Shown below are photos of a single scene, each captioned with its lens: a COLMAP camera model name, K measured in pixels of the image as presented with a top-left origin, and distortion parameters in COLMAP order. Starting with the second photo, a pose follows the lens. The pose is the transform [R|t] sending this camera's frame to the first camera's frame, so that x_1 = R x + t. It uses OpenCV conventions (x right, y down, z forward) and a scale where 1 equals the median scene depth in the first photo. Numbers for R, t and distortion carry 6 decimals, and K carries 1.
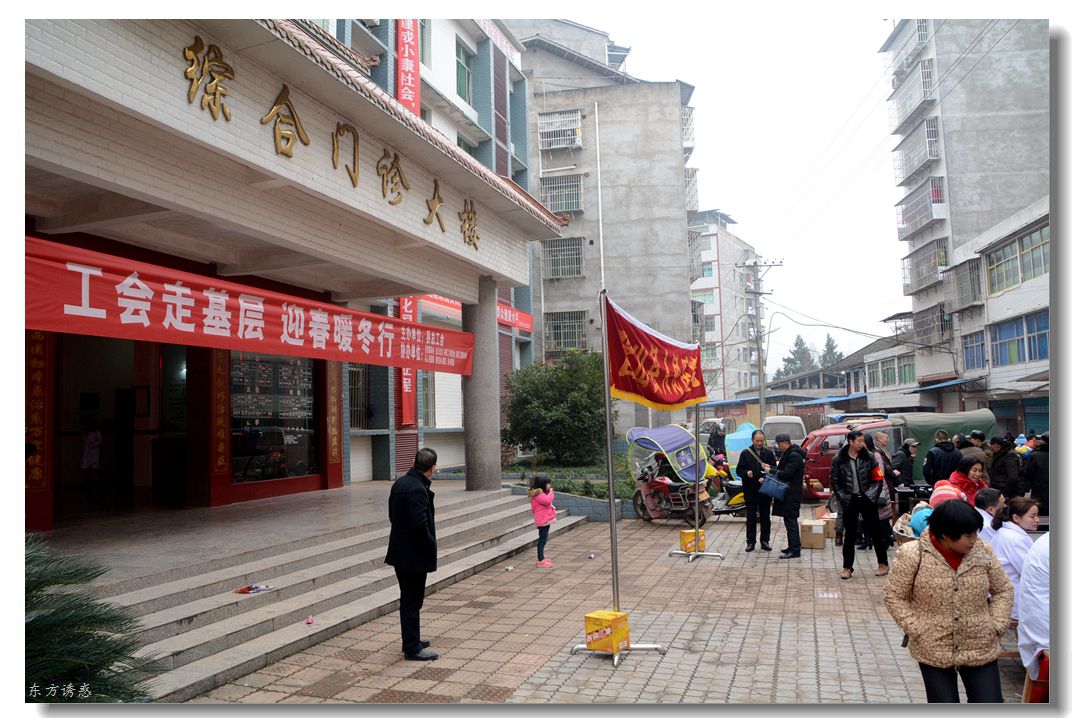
lens RADIAL K [[813.4, 0, 539.2], [0, 813.4, 356.7], [0, 0, 1]] dist [-0.148978, 0.085840]
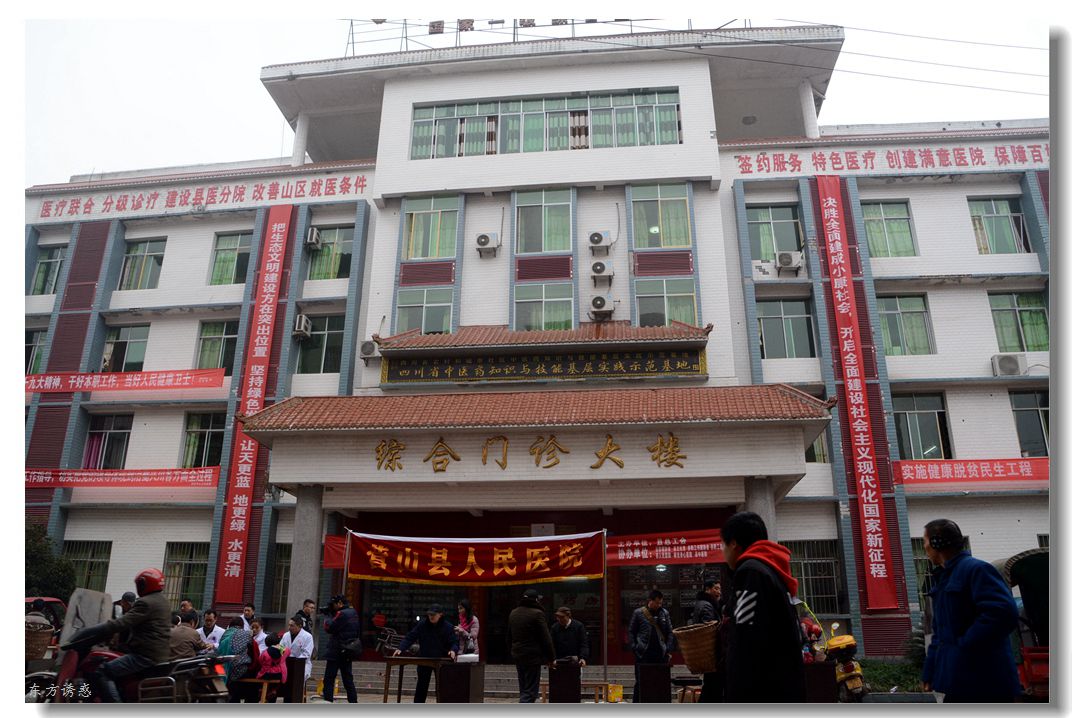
lens RADIAL K [[813.4, 0, 536.9], [0, 813.4, 363.6], [0, 0, 1]] dist [-0.148978, 0.085840]
pose [[0.215860, -0.311338, -0.925458, 1.577648], [0.066612, 0.950291, -0.304155, 0.124202], [0.974149, 0.004008, 0.225869, 0.676317]]
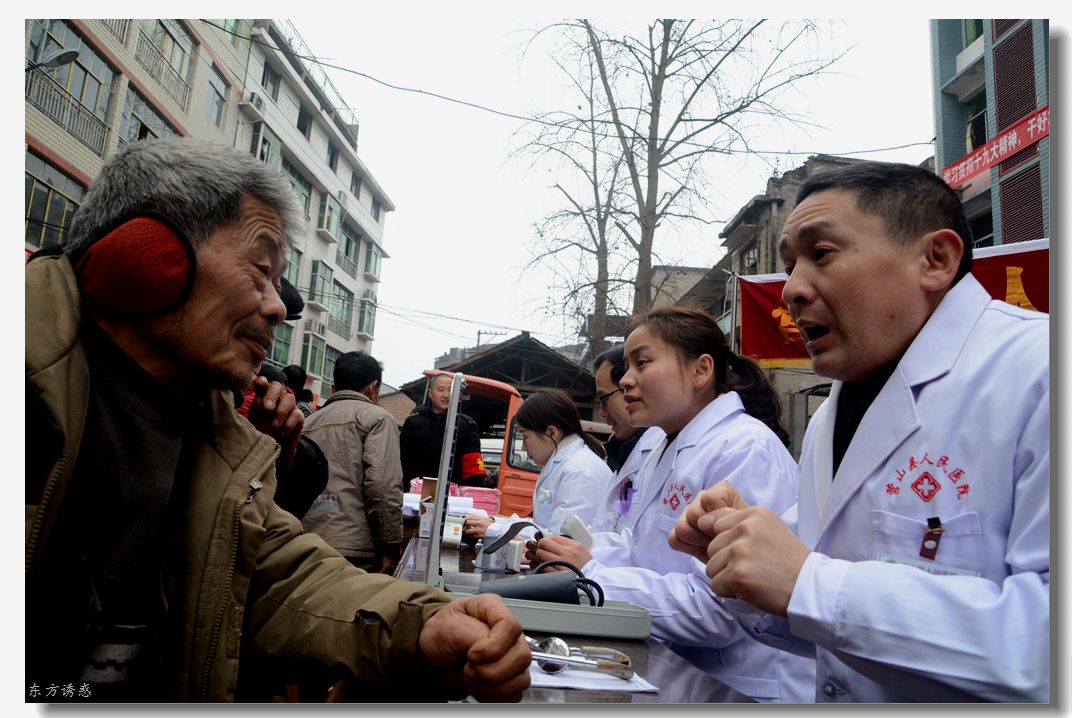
lens RADIAL K [[813.4, 0, 533.4], [0, 813.4, 360.5], [0, 0, 1]] dist [-0.148978, 0.085840]
pose [[-0.907102, -0.104280, -0.407790, 0.423859], [-0.011609, 0.974654, -0.223416, 0.148427], [0.420752, -0.197927, -0.885321, 0.660722]]
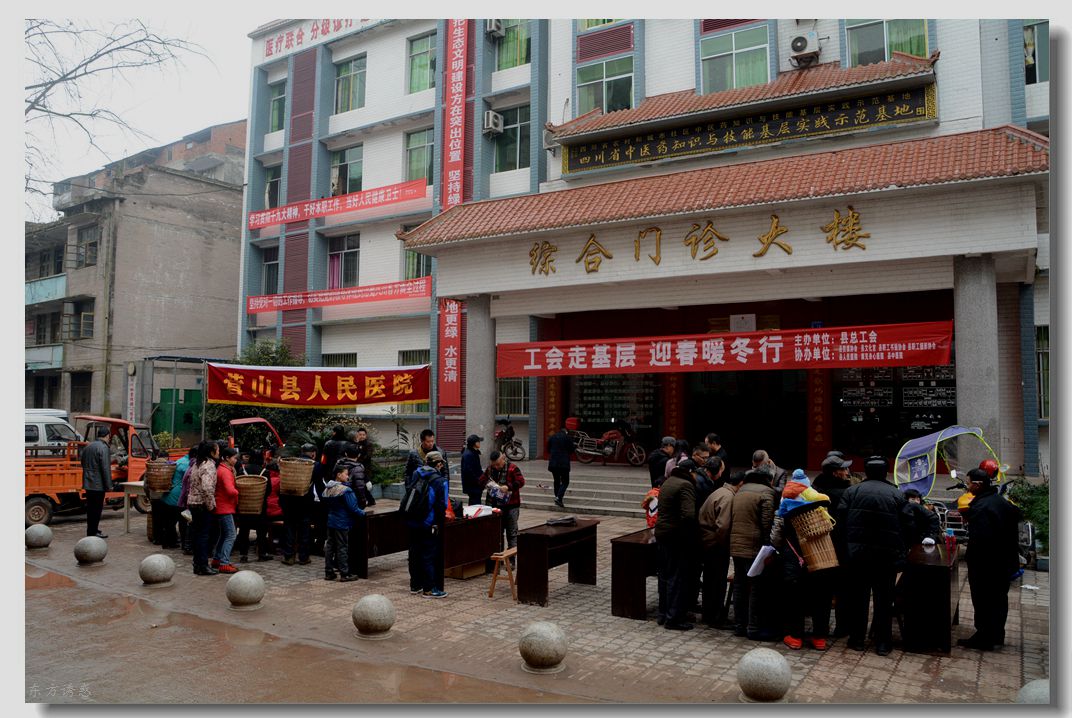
lens RADIAL K [[813.4, 0, 536.7], [0, 813.4, 359.5], [0, 0, 1]] dist [-0.148978, 0.085840]
pose [[-0.225580, -0.035999, -0.973559, 1.409385], [0.077876, 0.995453, -0.054853, 0.045377], [0.971107, -0.088191, -0.221751, 1.132743]]
